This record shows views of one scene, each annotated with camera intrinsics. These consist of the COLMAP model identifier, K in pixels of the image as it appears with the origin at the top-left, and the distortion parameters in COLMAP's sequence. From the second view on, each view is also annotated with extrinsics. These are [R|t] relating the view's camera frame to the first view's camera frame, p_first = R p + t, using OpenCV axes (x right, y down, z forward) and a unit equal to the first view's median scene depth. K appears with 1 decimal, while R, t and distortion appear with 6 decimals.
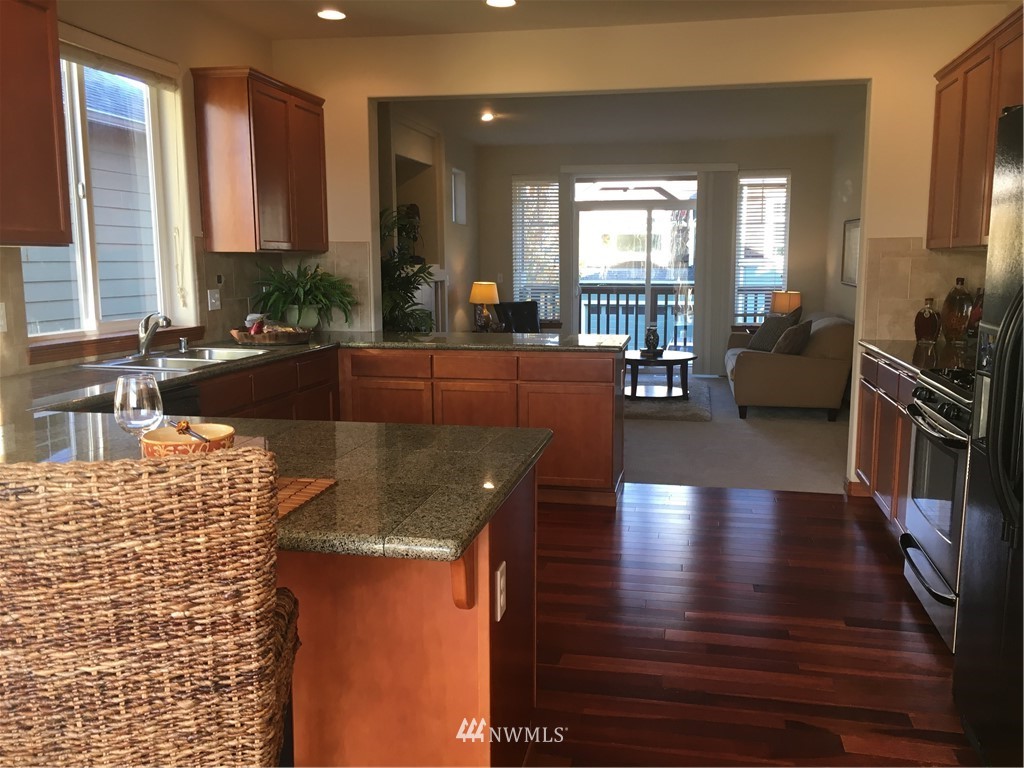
lens RADIAL K [[870.4, 0, 523.6], [0, 870.4, 369.6], [0, 0, 1]] dist [0.085089, -0.090006]
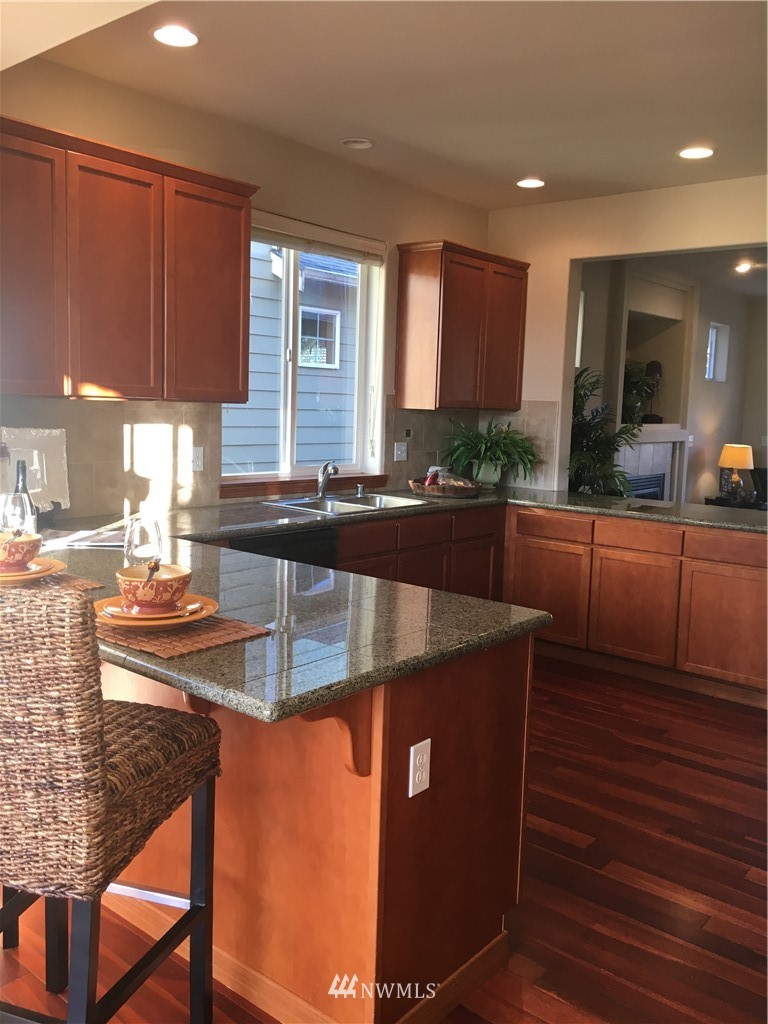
lens RADIAL K [[870.4, 0, 390.1], [0, 870.4, 493.0], [0, 0, 1]] dist [0.085089, -0.090006]
pose [[0.877834, 0.079414, -0.472335, 0.165274], [-0.093797, 0.995567, -0.006937, -0.020437], [0.469690, 0.050393, 0.881392, 0.037451]]
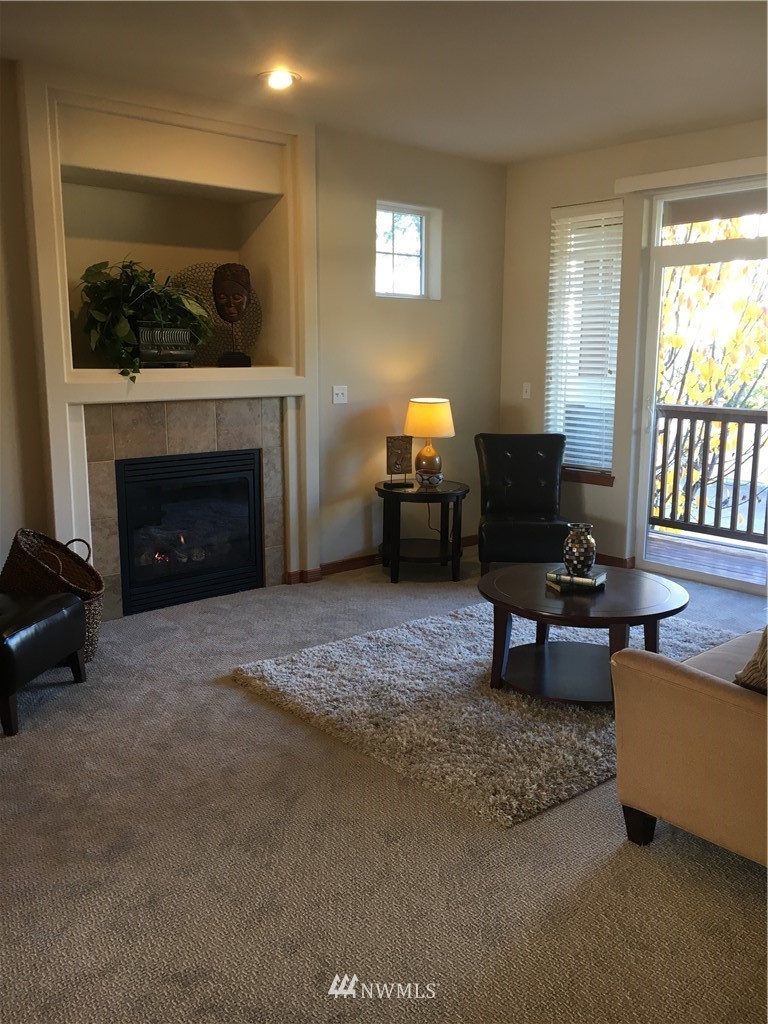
lens RADIAL K [[870.4, 0, 383.4], [0, 870.4, 512.2], [0, 0, 1]] dist [0.085089, -0.090006]
pose [[0.789514, 0.110123, -0.603772, 0.634911], [-0.080090, 0.993845, 0.076541, -0.147498], [0.608485, -0.012074, 0.793474, 1.140231]]
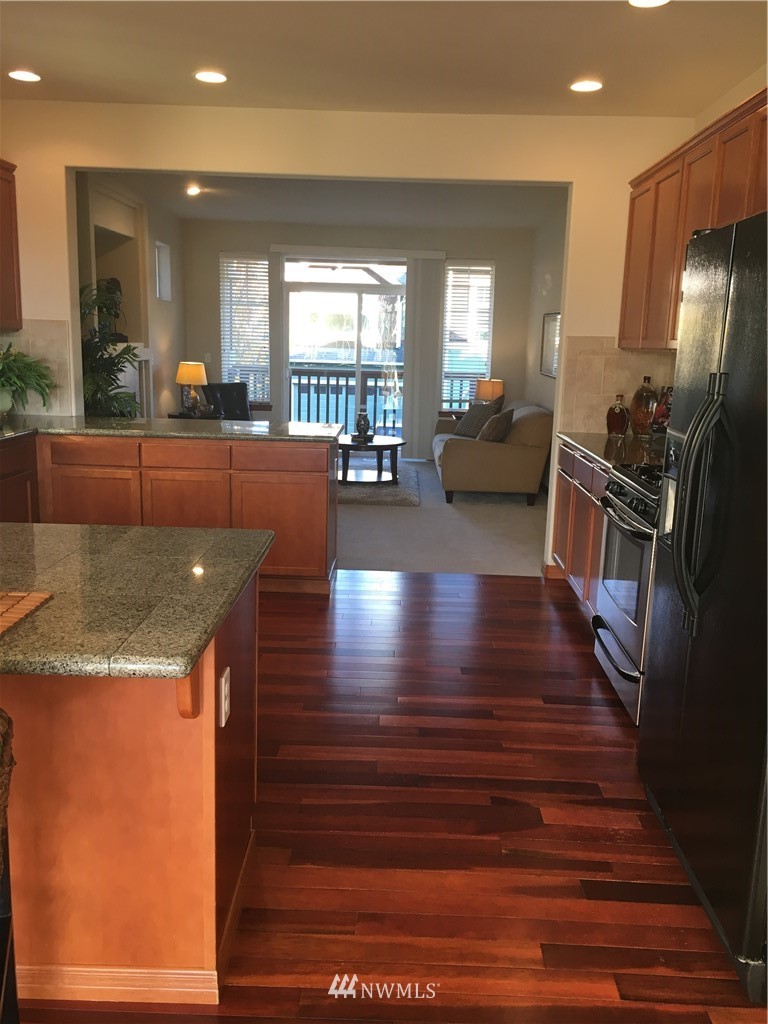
lens RADIAL K [[870.4, 0, 383.8], [0, 870.4, 491.5], [0, 0, 1]] dist [0.085089, -0.090006]
pose [[0.984756, -0.002675, 0.173921, -0.008797], [-0.006071, 0.998744, 0.049737, -0.014213], [-0.173835, -0.050035, 0.983503, -0.003993]]
